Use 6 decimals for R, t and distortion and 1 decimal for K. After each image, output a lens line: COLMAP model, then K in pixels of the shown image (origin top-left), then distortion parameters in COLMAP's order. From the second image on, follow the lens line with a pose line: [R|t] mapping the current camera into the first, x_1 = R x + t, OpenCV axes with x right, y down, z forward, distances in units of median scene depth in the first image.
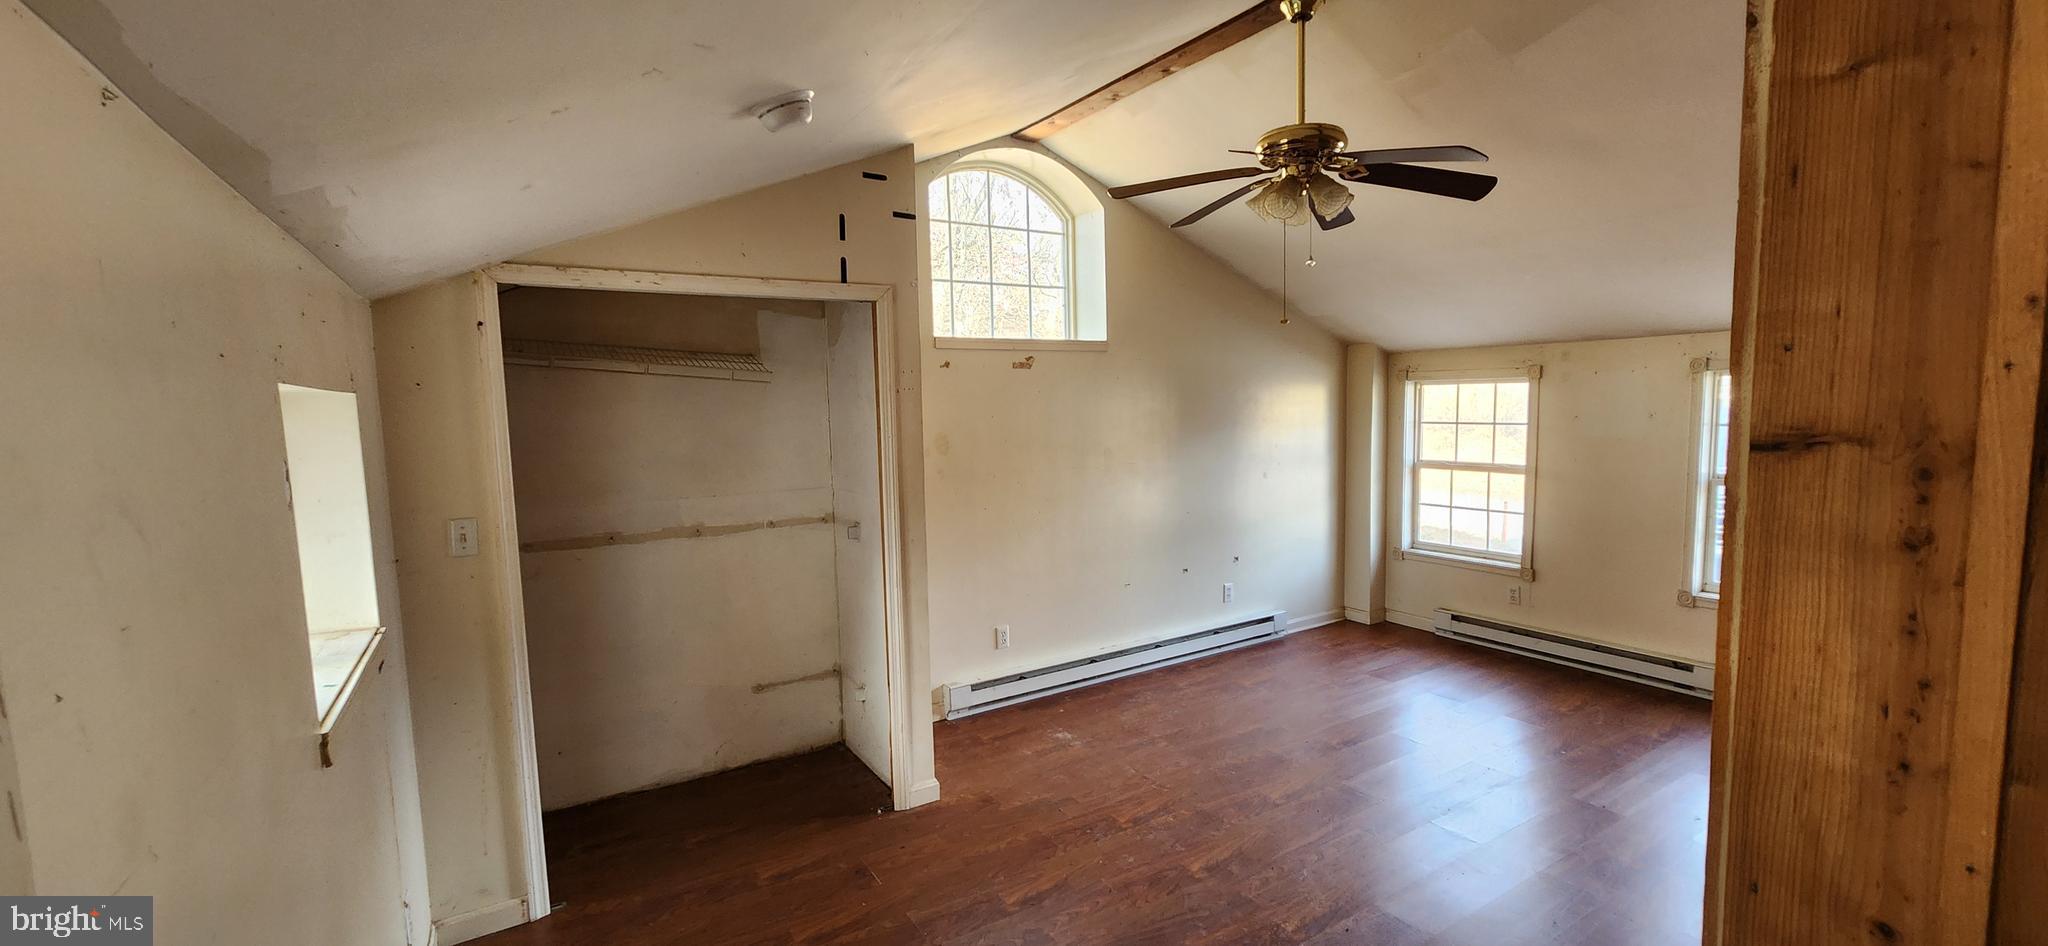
lens RADIAL K [[836.9, 0, 1051.4], [0, 836.9, 469.3], [0, 0, 1]] dist [0.000388, 0.000028]
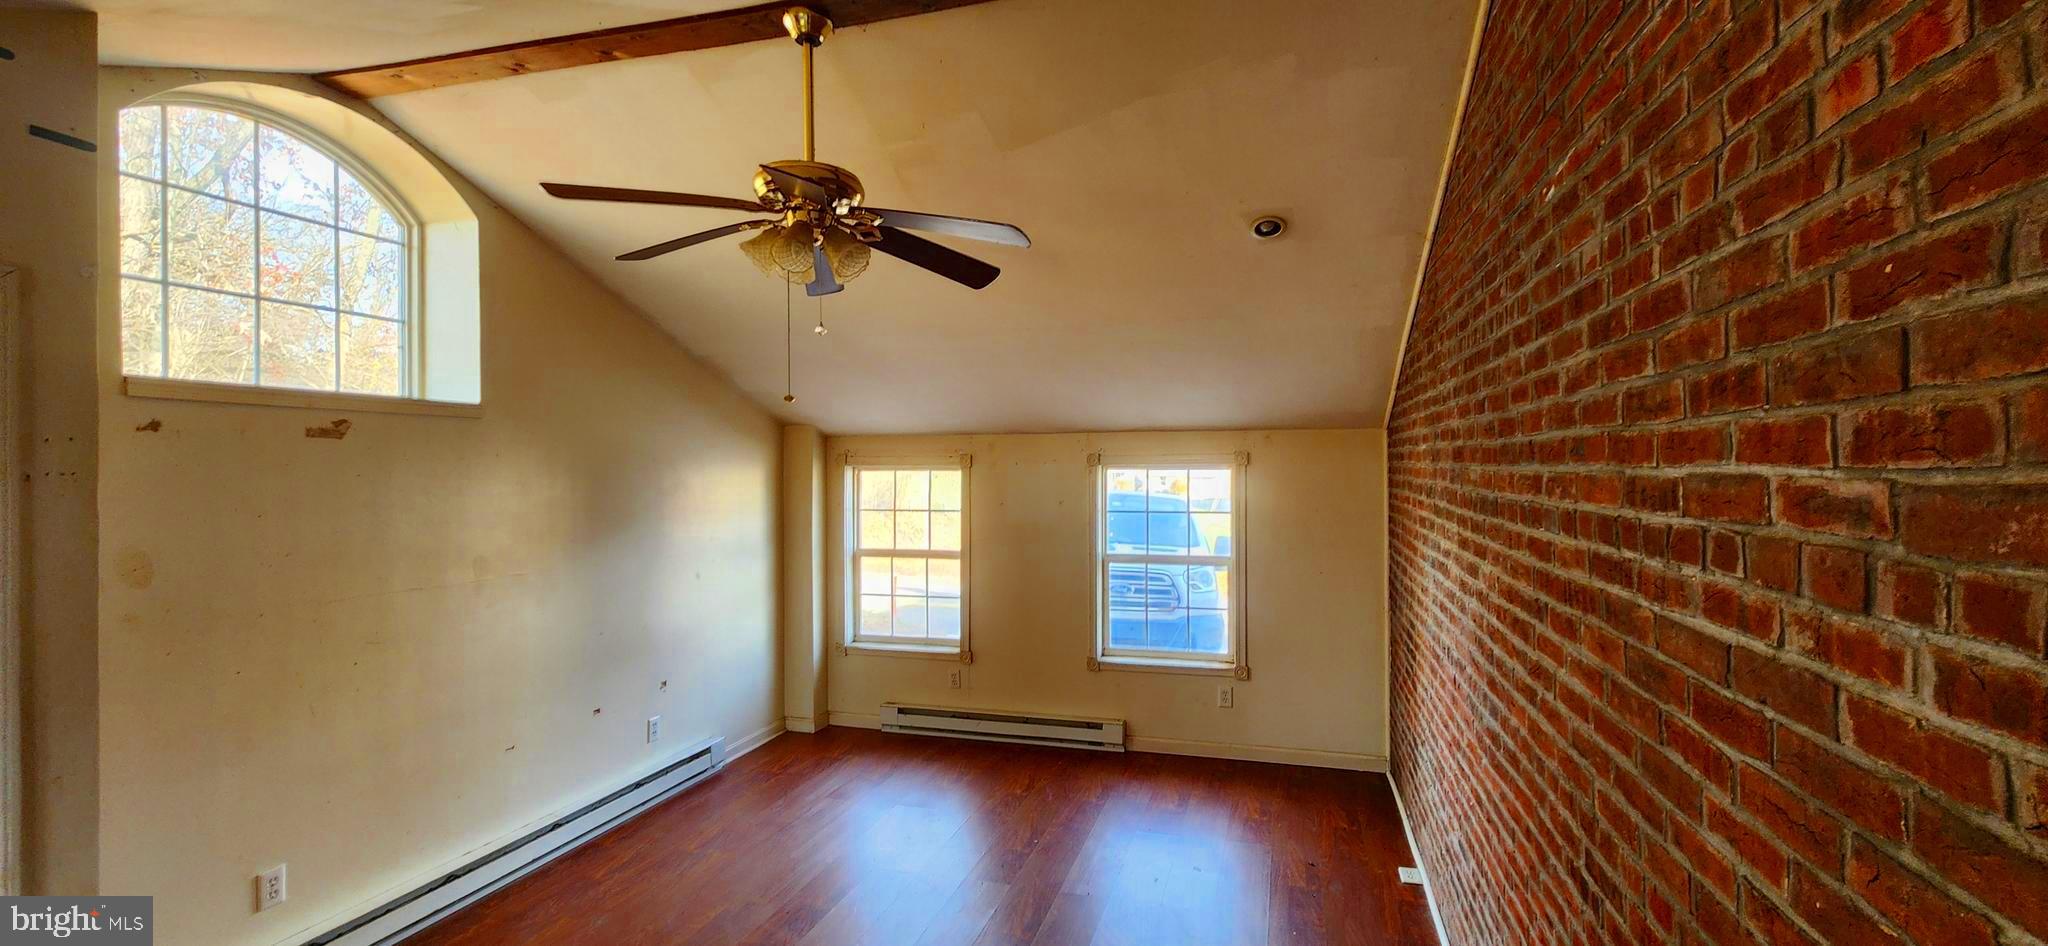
lens RADIAL K [[836.9, 0, 1051.4], [0, 836.9, 469.3], [0, 0, 1]] dist [0.000388, 0.000028]
pose [[0.746576, 0.018559, 0.665041, -0.040655], [0.040408, 0.996500, -0.073171, -0.025391], [-0.664071, 0.081501, 0.743214, 0.151519]]
